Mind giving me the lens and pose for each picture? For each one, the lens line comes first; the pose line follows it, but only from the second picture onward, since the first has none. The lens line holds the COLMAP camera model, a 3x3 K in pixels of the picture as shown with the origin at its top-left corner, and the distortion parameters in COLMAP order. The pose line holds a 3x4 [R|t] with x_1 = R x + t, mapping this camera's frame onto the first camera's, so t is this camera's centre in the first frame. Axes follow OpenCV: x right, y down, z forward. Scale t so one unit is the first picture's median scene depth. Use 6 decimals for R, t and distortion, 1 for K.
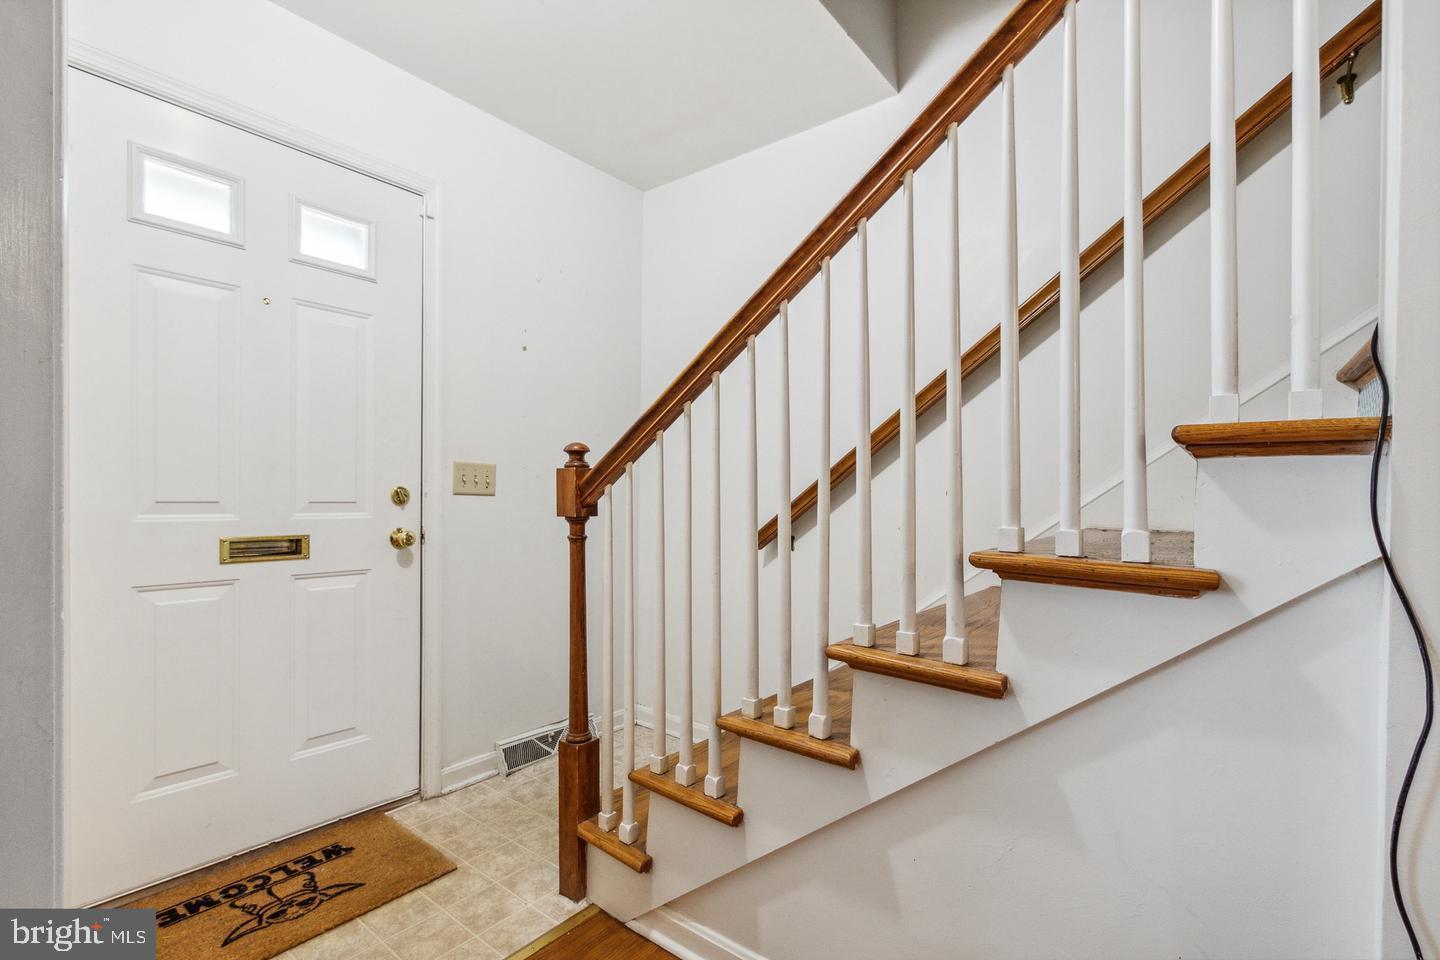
lens RADIAL K [[660.7, 0, 717.0], [0, 660.7, 484.0], [0, 0, 1]] dist [-0.001578, -0.000629]
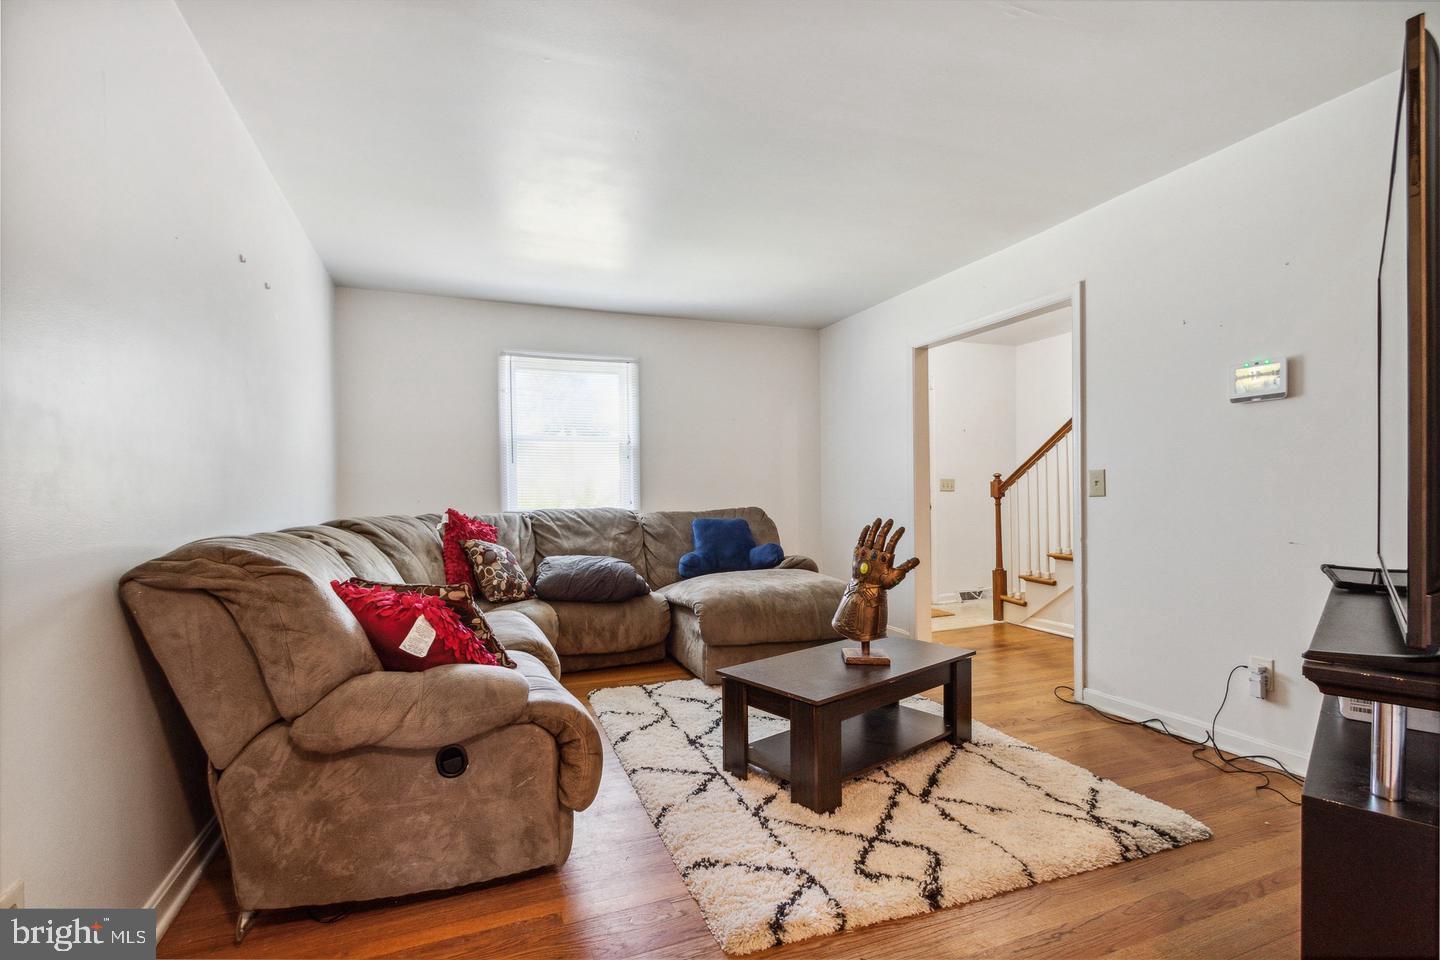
lens RADIAL K [[660.7, 0, 714.4], [0, 660.7, 486.2], [0, 0, 1]] dist [-0.001578, -0.000629]
pose [[0.866116, -0.014509, -0.499633, 0.185120], [0.016162, 0.999869, -0.001018, -0.019910], [0.499582, -0.007194, 0.866237, -2.359537]]
